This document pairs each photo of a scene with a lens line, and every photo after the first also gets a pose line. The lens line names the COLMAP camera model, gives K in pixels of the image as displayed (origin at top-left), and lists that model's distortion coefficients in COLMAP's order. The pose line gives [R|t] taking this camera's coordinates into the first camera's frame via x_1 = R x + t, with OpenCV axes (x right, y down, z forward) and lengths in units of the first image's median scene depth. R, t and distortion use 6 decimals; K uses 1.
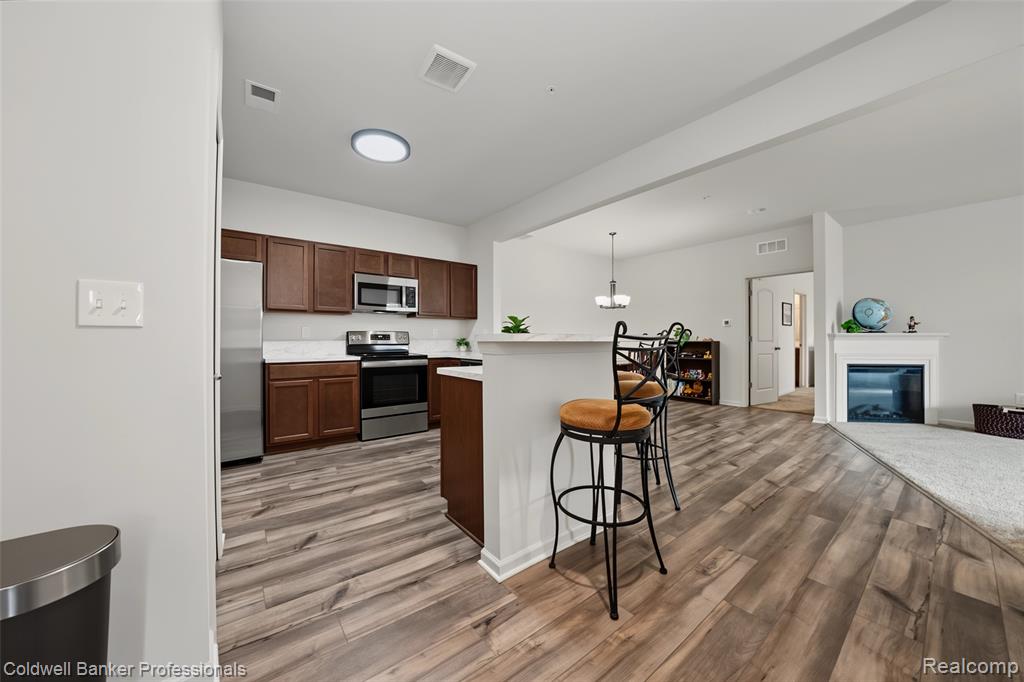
lens RADIAL K [[352.8, 0, 515.2], [0, 352.8, 338.5], [0, 0, 1]] dist [-0.003385, 0.000278]
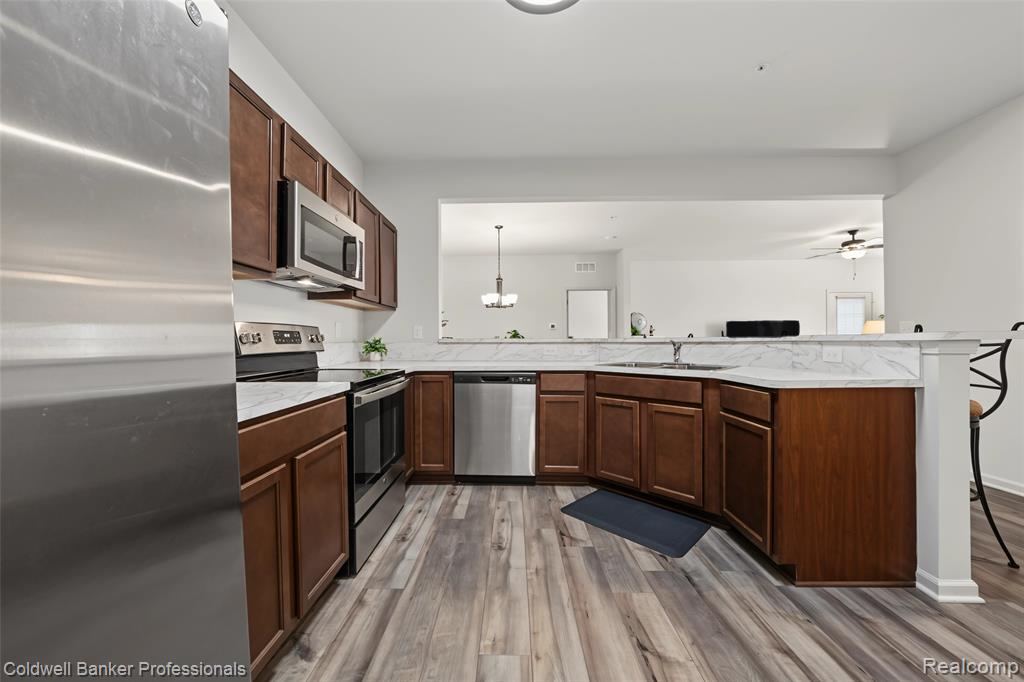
lens RADIAL K [[352.8, 0, 510.6], [0, 352.8, 345.5], [0, 0, 1]] dist [-0.003385, 0.000278]
pose [[0.634544, -0.014961, 0.772742, -0.423363], [0.004236, 0.999865, 0.015880, 0.000154], [-0.772875, -0.006803, 0.634522, 0.380842]]
